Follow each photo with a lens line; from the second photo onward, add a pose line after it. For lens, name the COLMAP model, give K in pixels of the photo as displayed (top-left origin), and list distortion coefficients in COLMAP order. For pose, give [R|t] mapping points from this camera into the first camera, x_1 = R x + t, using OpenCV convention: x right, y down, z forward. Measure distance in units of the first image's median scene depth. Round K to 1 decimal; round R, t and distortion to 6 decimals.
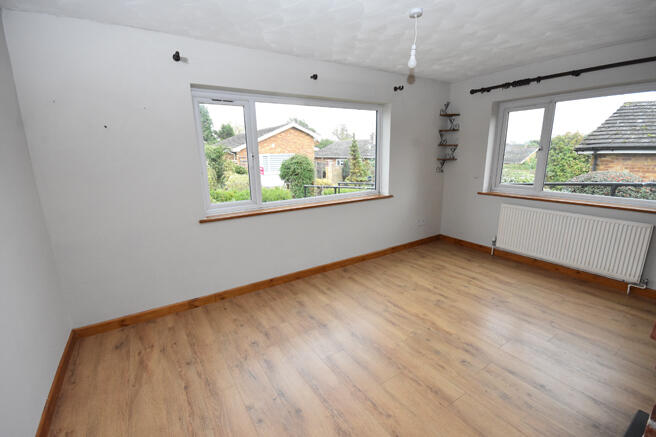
lens RADIAL K [[291.5, 0, 332.2], [0, 291.5, 219.4], [0, 0, 1]] dist [-0.000777, -0.000143]
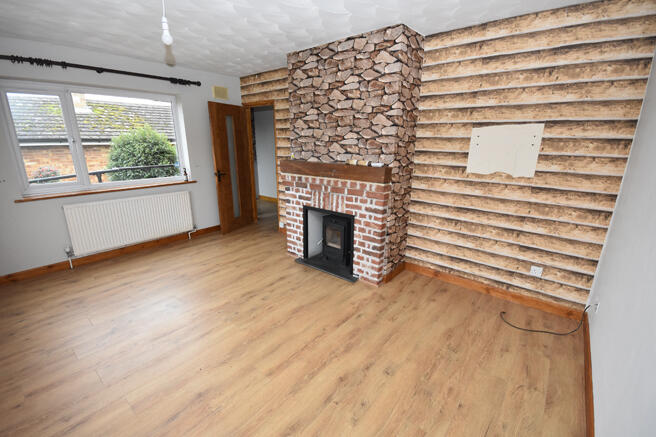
lens RADIAL K [[289.5, 0, 328.0], [0, 289.5, 218.5], [0, 0, 1]] dist [-0.000668, -0.000172]
pose [[-0.285326, -0.236842, 0.928706, -0.565411], [0.220571, 0.926750, 0.304109, -0.143061], [-0.932705, 0.291615, -0.212185, 0.641656]]
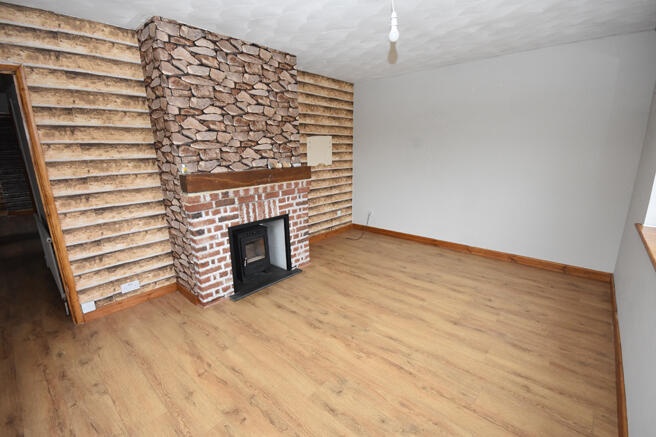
lens RADIAL K [[289.5, 0, 328.0], [0, 289.5, 218.5], [0, 0, 1]] dist [-0.000668, -0.000172]
pose [[-0.968393, 0.089355, -0.232875, 0.497405], [-0.026424, 0.891626, 0.452002, -0.316627], [0.248026, 0.443869, -0.861083, 1.355680]]
